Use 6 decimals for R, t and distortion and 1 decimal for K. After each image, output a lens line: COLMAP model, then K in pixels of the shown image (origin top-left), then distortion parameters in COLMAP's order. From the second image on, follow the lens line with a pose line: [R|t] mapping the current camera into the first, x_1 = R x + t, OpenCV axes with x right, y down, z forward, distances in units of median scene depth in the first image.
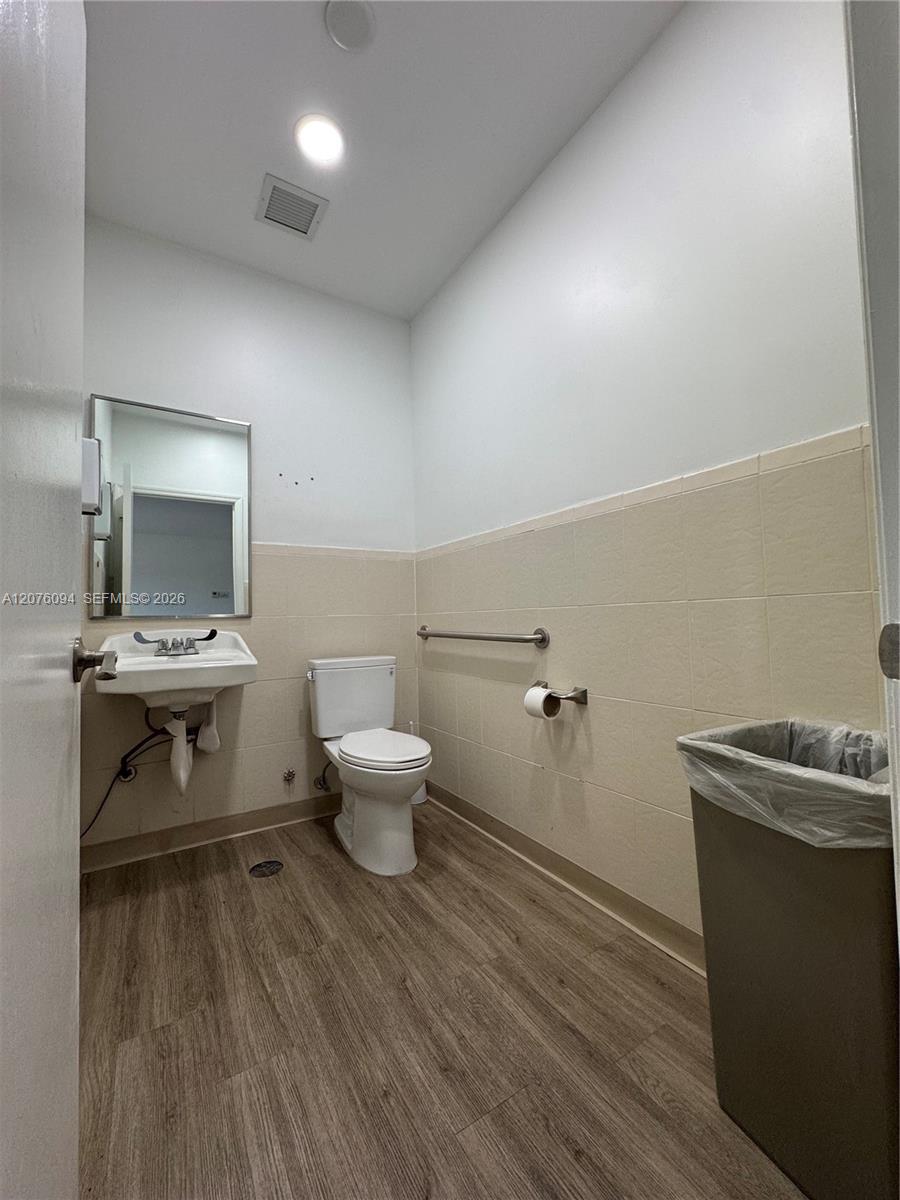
lens RADIAL K [[482.3, 0, 451.4], [0, 482.3, 599.5], [0, 0, 1]] dist [-0.002546, -0.000273]
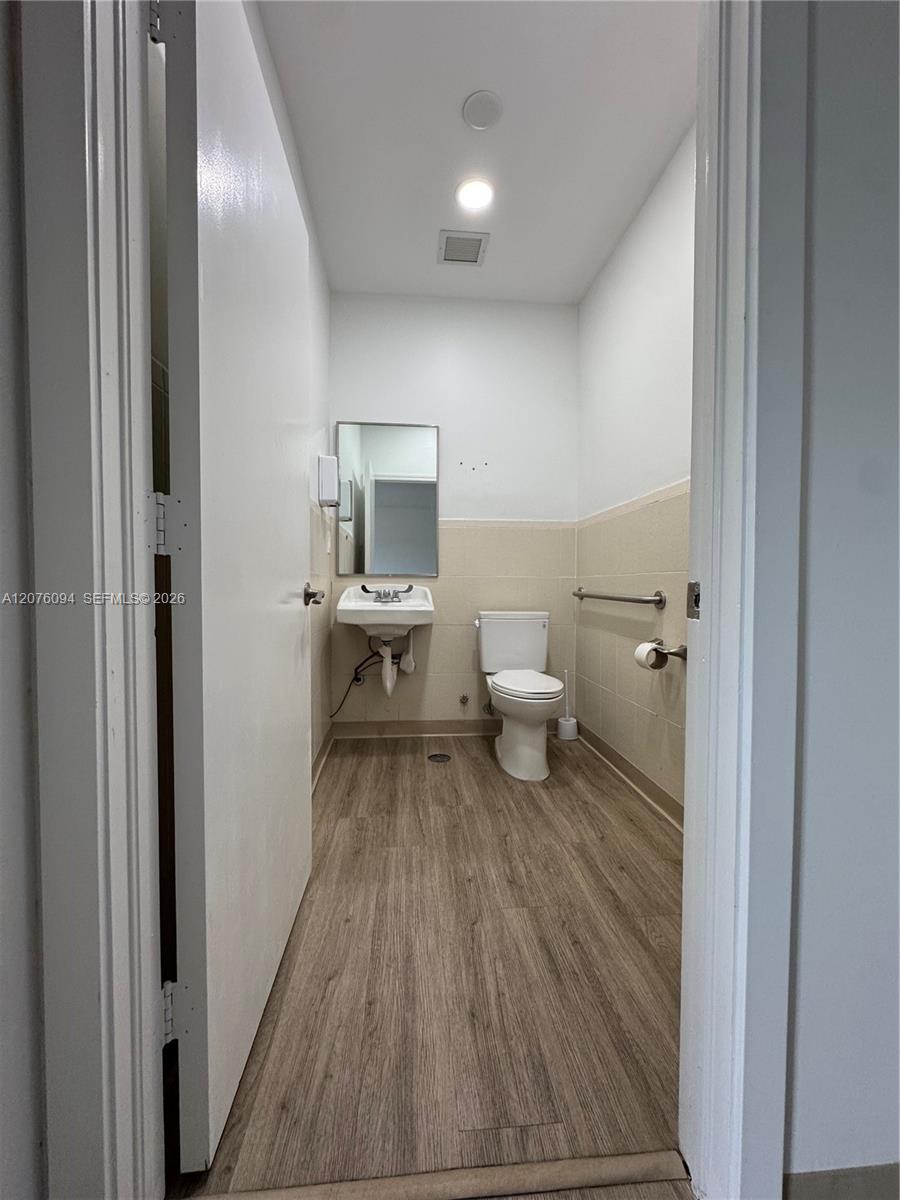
lens RADIAL K [[482.3, 0, 449.0], [0, 482.3, 598.3], [0, 0, 1]] dist [-0.002546, -0.000273]
pose [[0.892373, 0.038700, -0.449637, 0.255488], [-0.005593, 0.997188, 0.074729, -0.003053], [0.451264, -0.064171, 0.890080, -0.199787]]
